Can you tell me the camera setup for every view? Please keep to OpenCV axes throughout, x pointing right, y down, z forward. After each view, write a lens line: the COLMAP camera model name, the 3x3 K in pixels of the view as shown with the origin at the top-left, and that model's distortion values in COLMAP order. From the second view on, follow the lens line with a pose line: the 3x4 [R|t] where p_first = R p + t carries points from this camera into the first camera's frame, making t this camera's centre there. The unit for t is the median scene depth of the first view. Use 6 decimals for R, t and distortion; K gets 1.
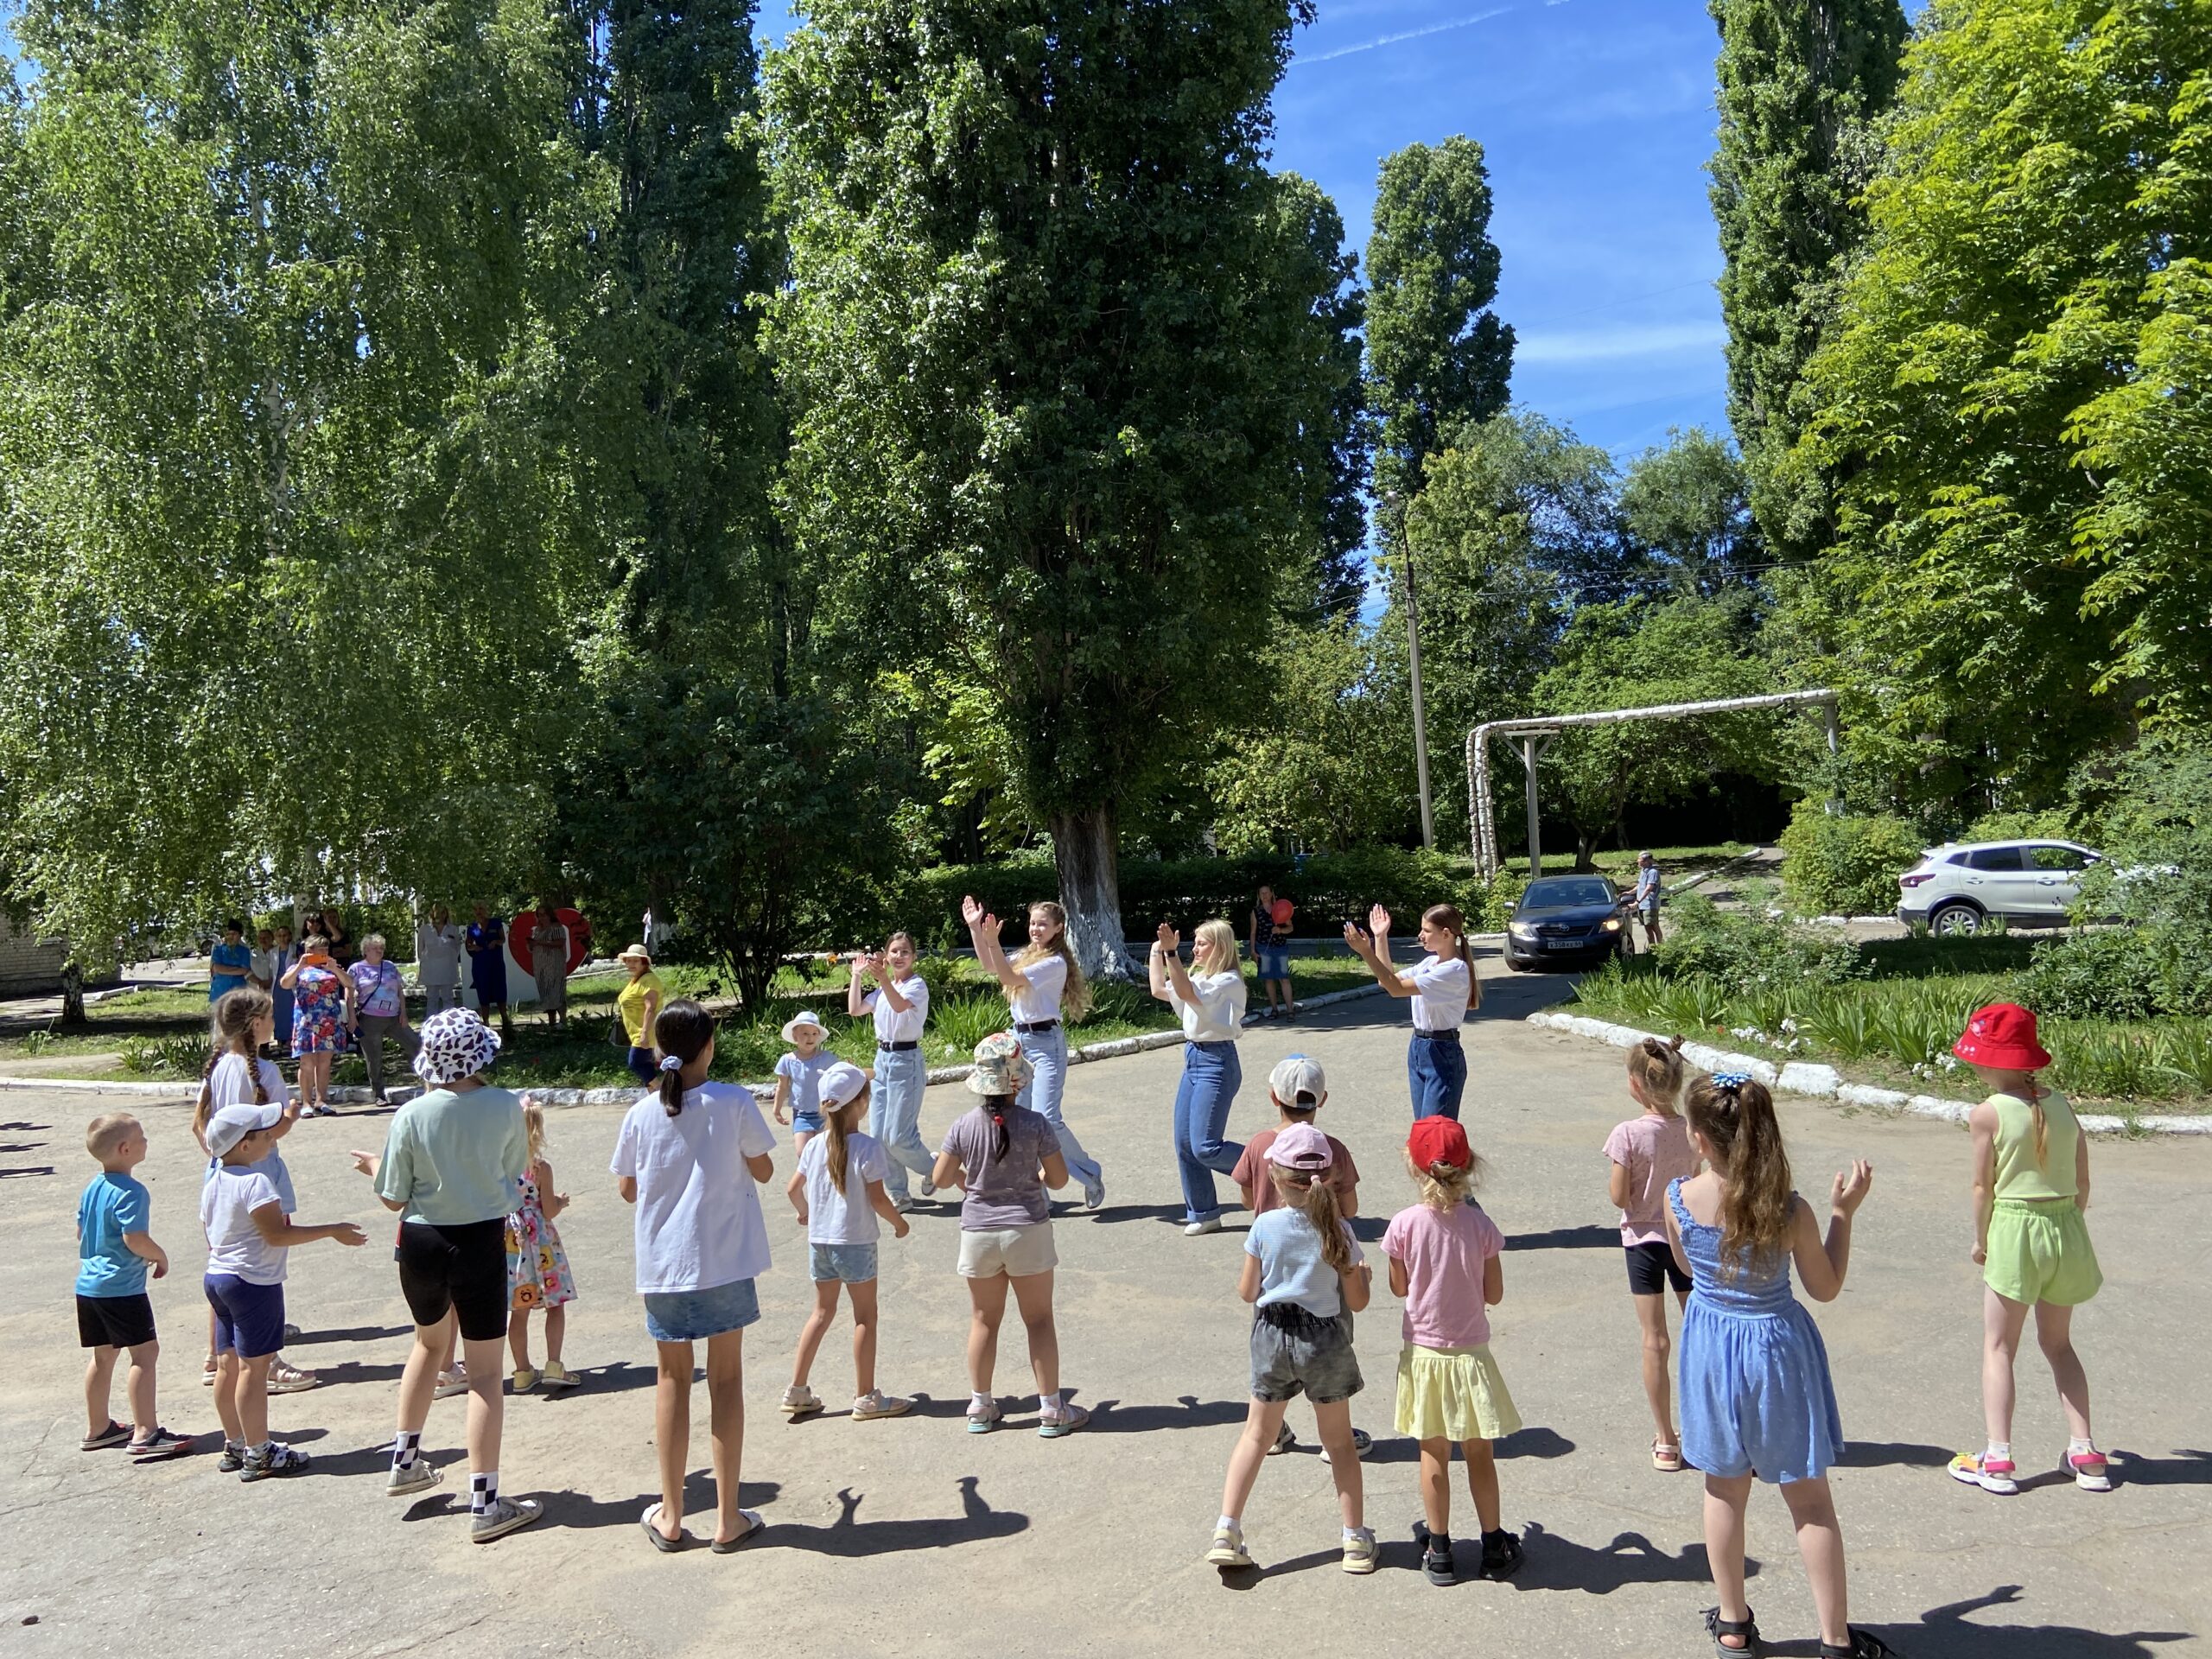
lens RADIAL K [[1691.1, 0, 1061.7], [0, 1691.1, 827.4], [0, 0, 1]] dist [0.026117, -0.064646]
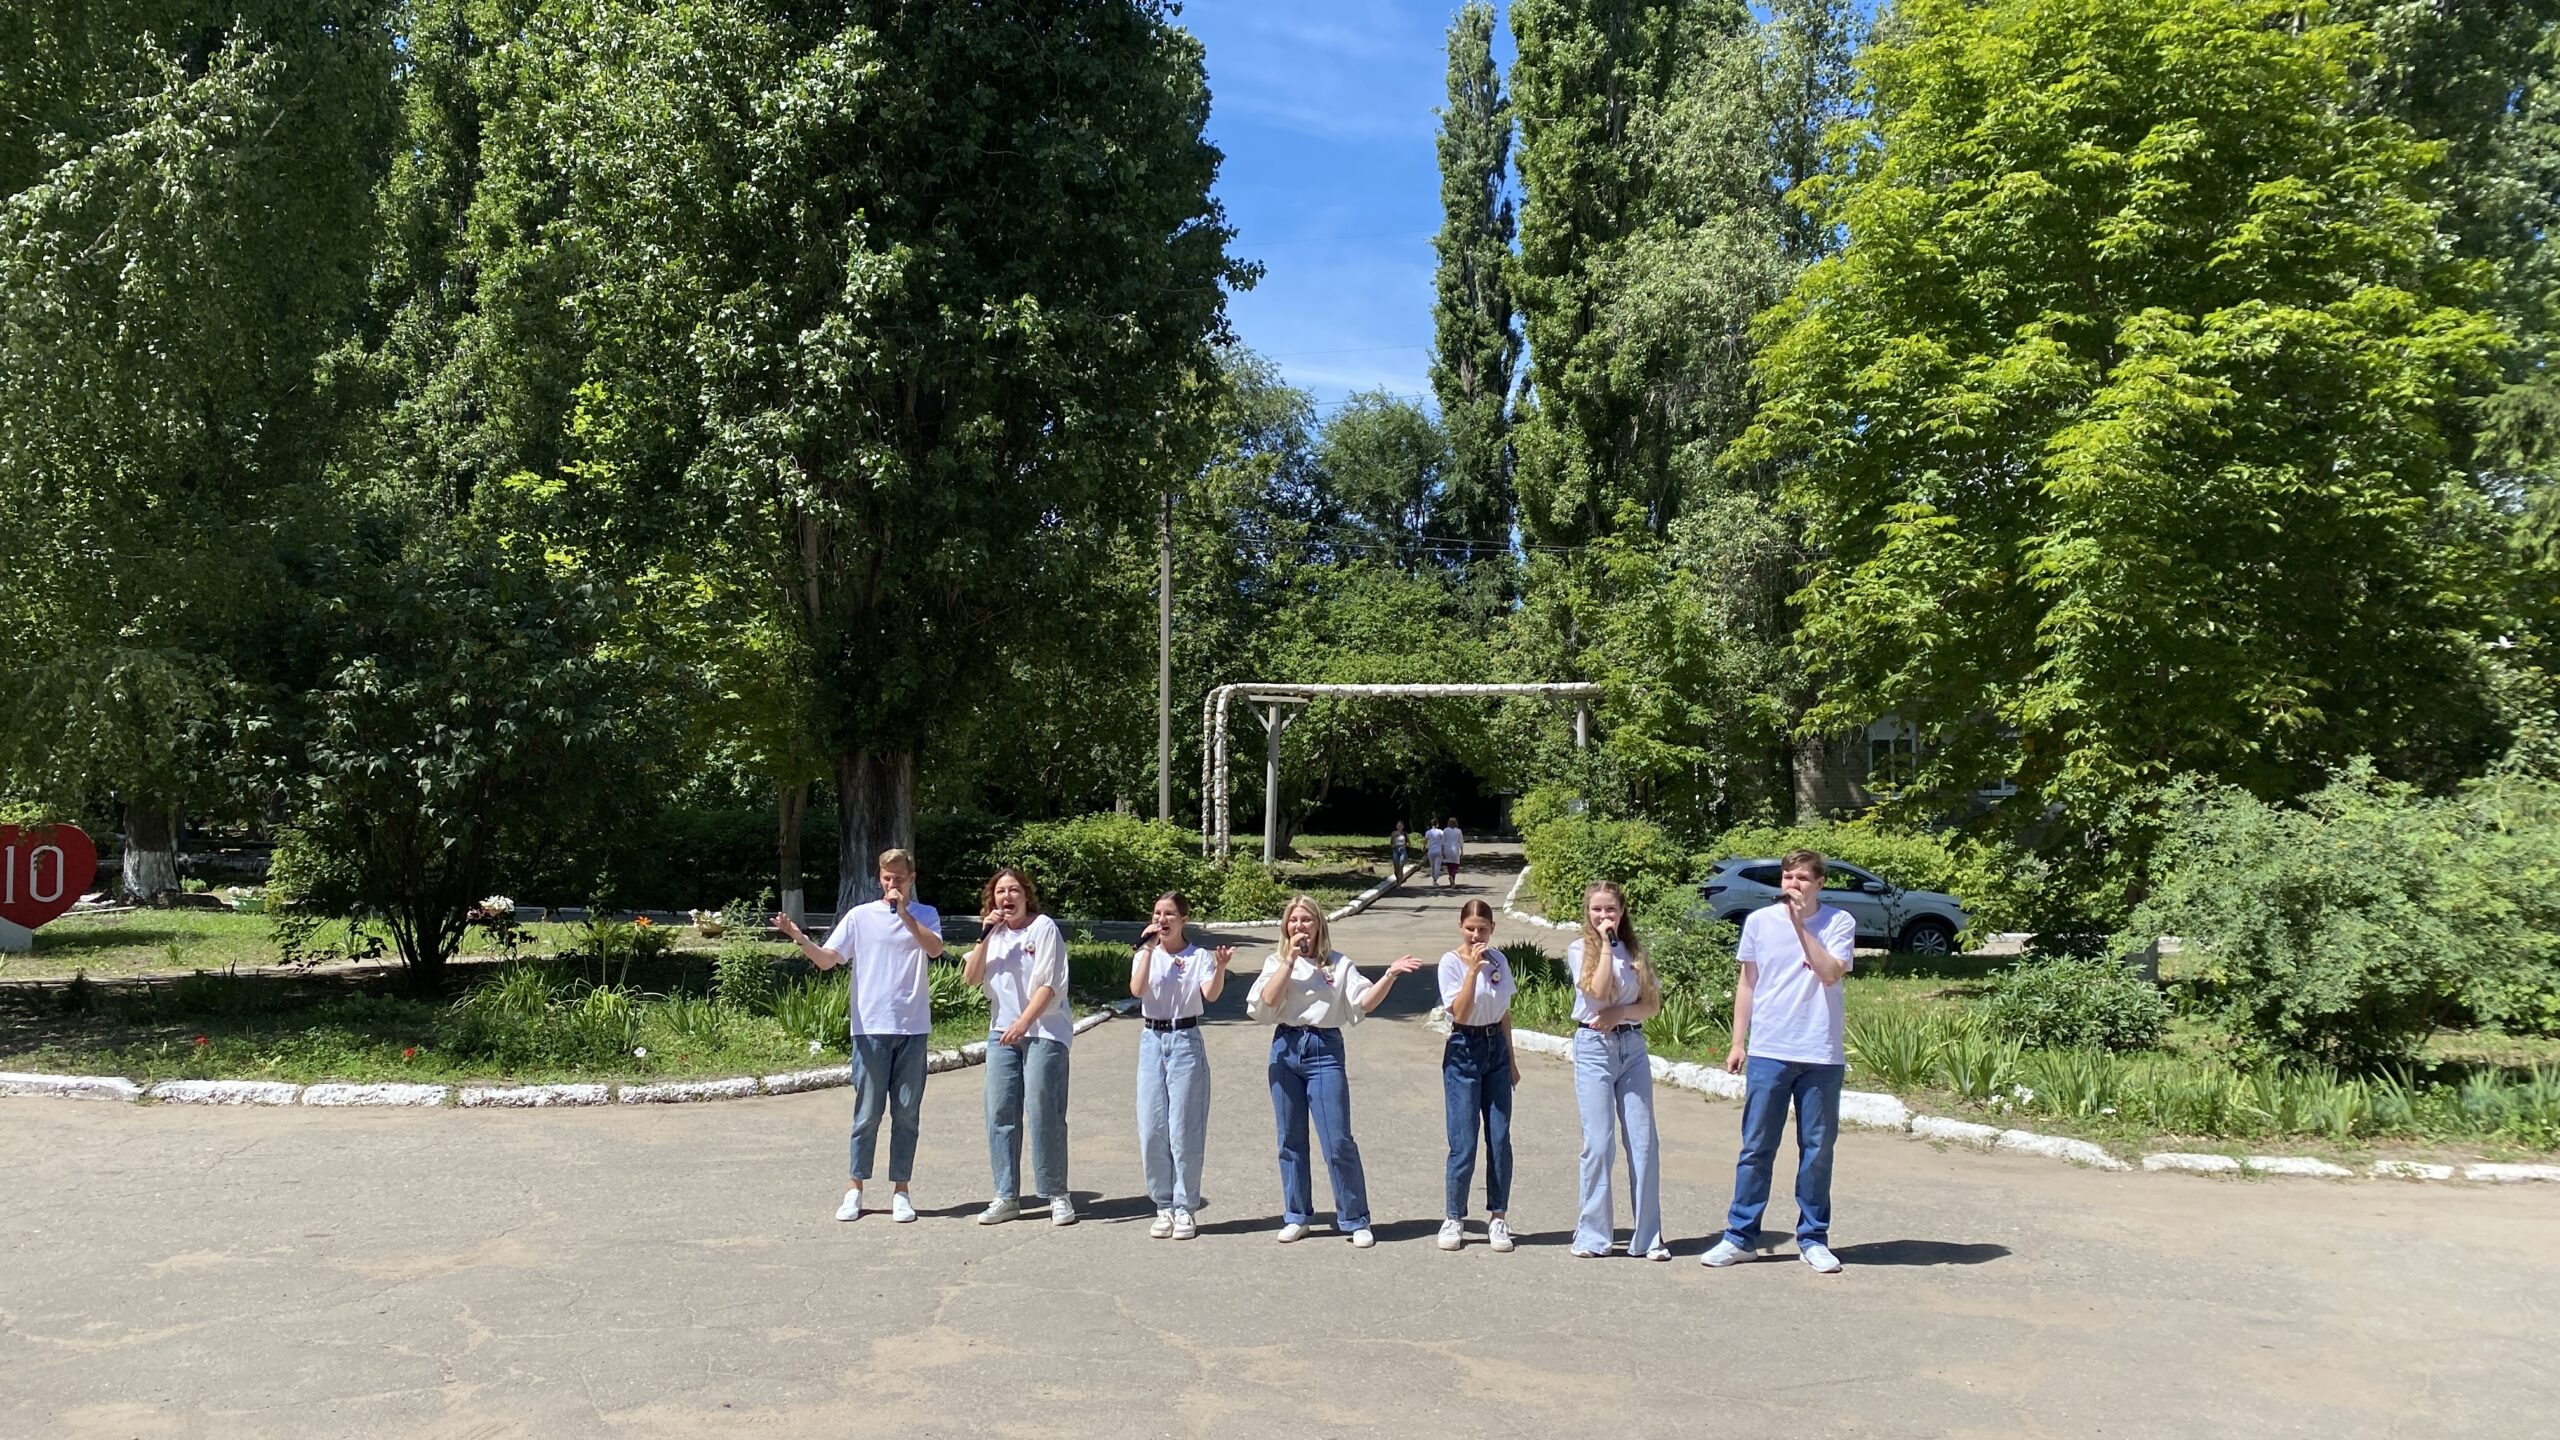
lens RADIAL K [[1951.9, 0, 1269.8], [0, 1951.9, 751.4], [0, 0, 1]] dist [-0.005646, -0.002422]
pose [[0.929289, 0.081969, 0.360142, -0.101569], [-0.076212, 0.996635, -0.030183, 0.003026], [-0.361404, 0.000602, 0.932409, 0.039616]]
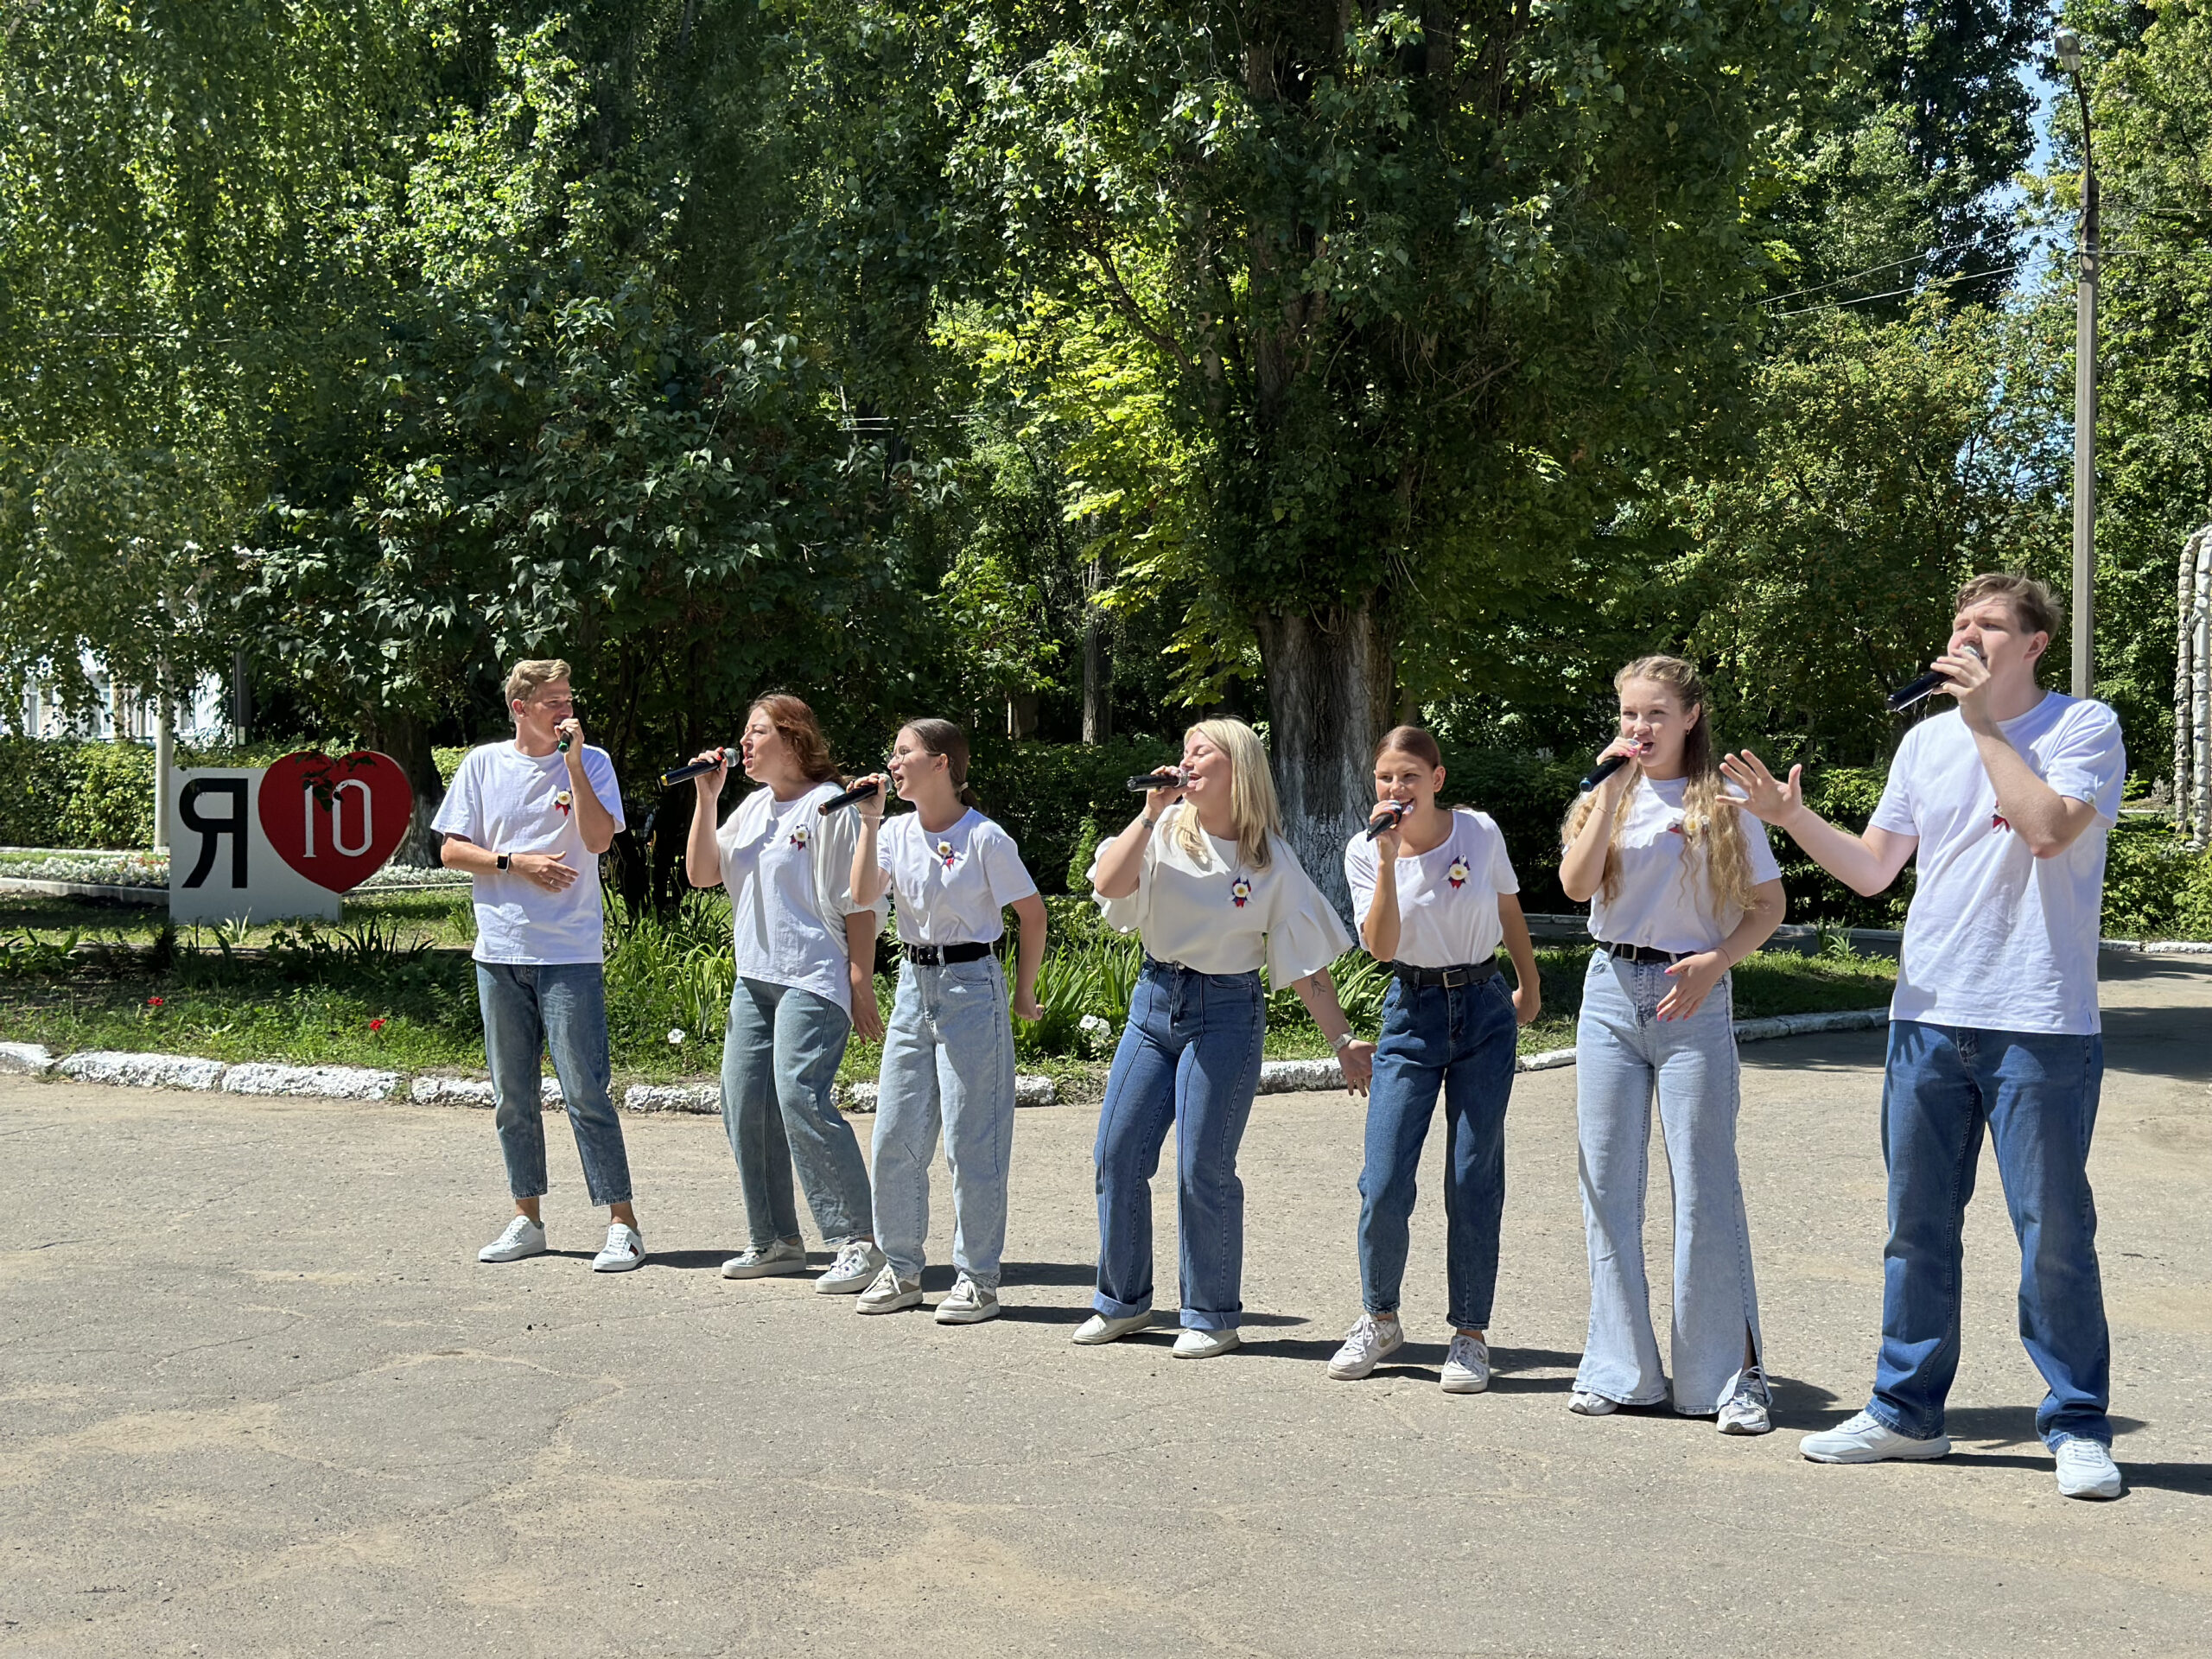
lens RADIAL K [[3029.2, 0, 1108.9], [0, 3029.2, 855.7], [0, 0, 1]] dist [0.236616, -0.718859]
pose [[0.991231, 0.073035, -0.110127, 0.035854], [-0.068100, 0.996527, 0.047930, 0.015905], [0.113245, -0.040010, 0.992761, 0.067146]]
